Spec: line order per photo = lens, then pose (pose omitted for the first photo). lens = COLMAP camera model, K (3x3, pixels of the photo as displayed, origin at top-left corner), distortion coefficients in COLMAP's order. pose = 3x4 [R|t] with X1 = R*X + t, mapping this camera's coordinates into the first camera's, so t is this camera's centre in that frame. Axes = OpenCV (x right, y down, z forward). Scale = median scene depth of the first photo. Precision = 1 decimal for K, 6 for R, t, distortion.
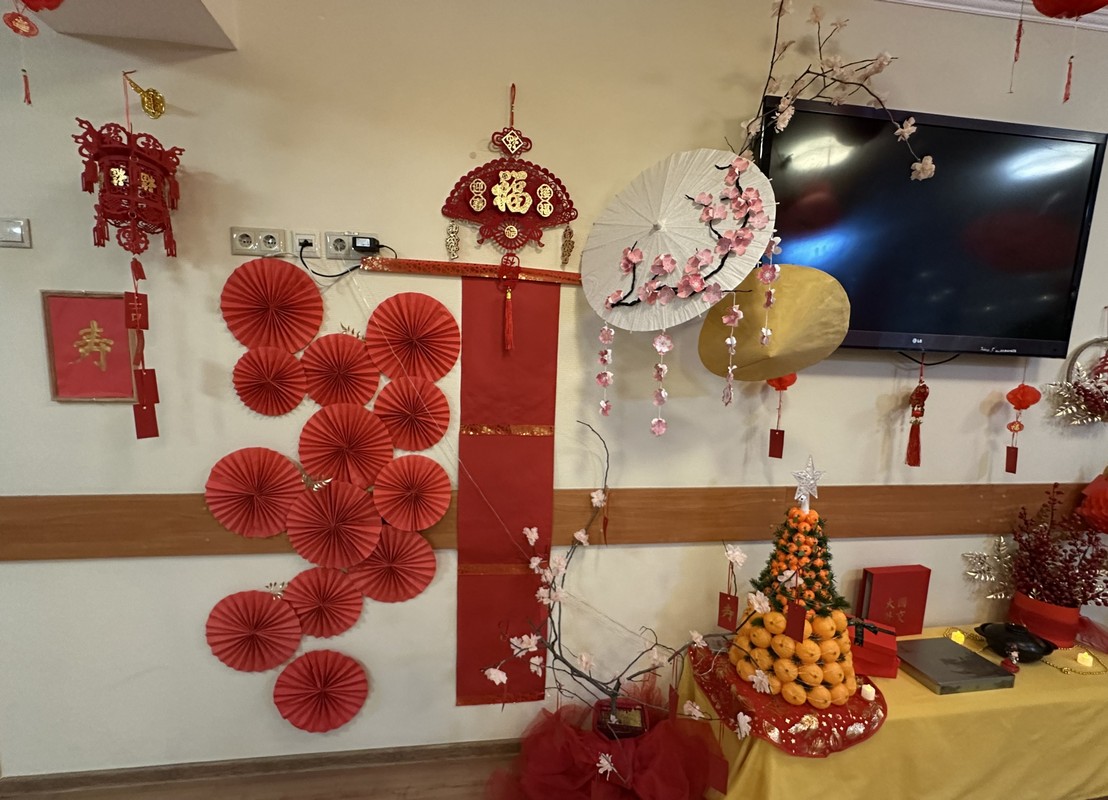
lens RADIAL K [[476.3, 0, 541.7], [0, 476.3, 427.5], [0, 0, 1]] dist [-0.002243, -0.001332]
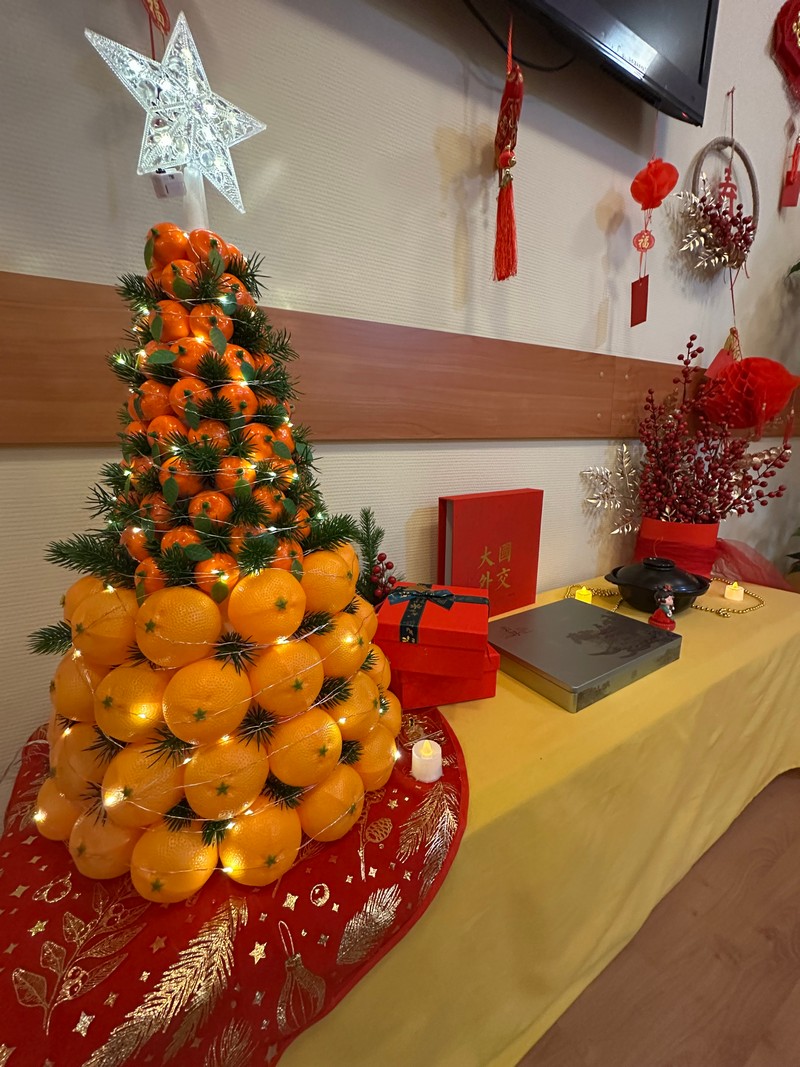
lens RADIAL K [[426.2, 0, 406.7], [0, 426.2, 534.4], [0, 0, 1]] dist [-0.005209, 0.001440]
pose [[0.918288, -0.112199, 0.379681, 0.516014], [0.077732, 0.991432, 0.104978, 0.316674], [-0.388206, -0.066886, 0.919142, 0.649189]]
